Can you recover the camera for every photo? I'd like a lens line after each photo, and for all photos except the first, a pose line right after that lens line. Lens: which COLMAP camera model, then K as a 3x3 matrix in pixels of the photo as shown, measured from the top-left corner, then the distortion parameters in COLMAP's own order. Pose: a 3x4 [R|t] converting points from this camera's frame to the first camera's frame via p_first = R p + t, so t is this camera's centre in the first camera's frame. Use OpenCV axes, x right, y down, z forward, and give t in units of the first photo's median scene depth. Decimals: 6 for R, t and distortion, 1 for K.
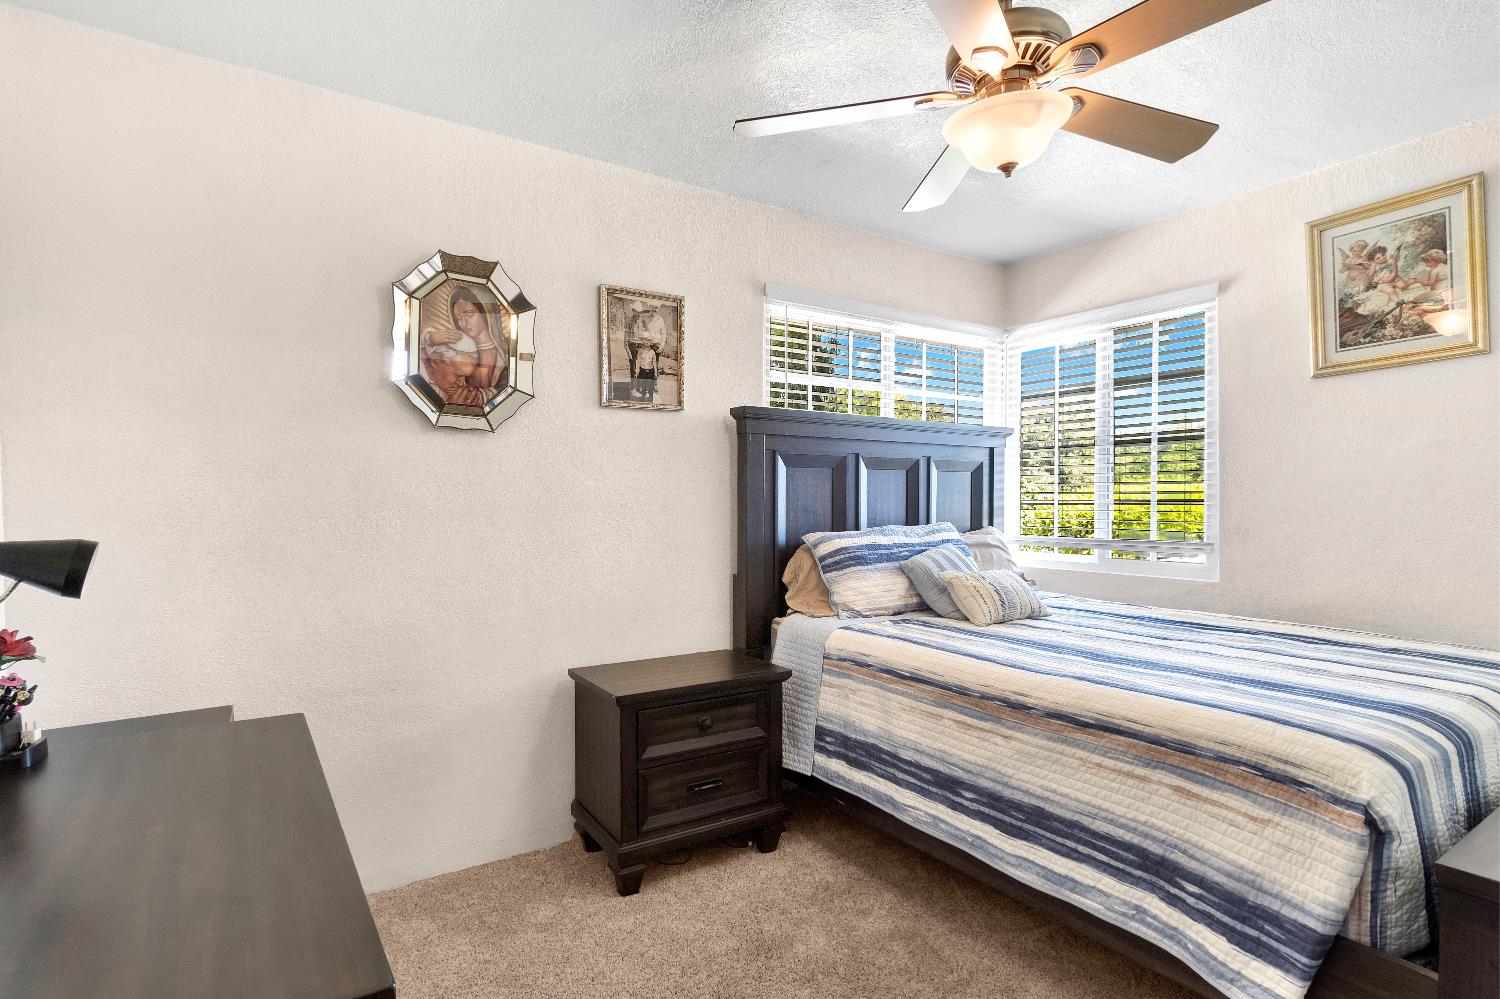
lens RADIAL K [[717.5, 0, 747.1], [0, 717.5, 500.9], [0, 0, 1]] dist [-0.005224, 0.000178]
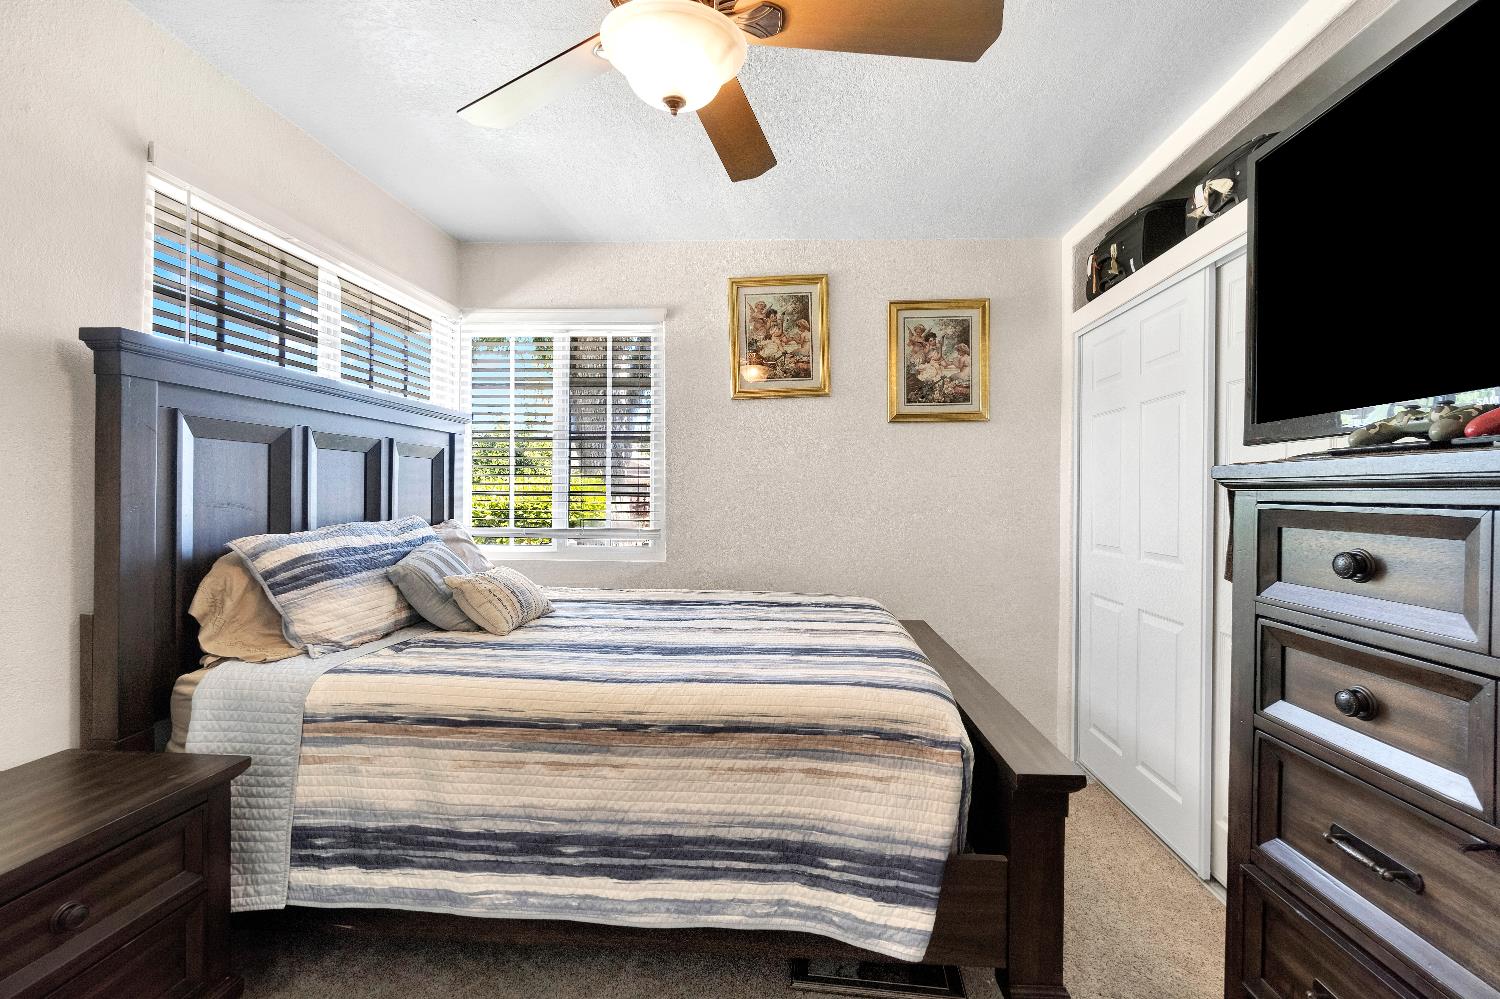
lens RADIAL K [[639.3, 0, 755.1], [0, 639.3, 491.5], [0, 0, 1]] dist [-0.009002, 0.002397]
pose [[0.606206, 0.008459, 0.795263, -0.116626], [-0.009433, 0.999950, -0.003445, -0.001136], [-0.795252, -0.005414, 0.606255, 0.304225]]
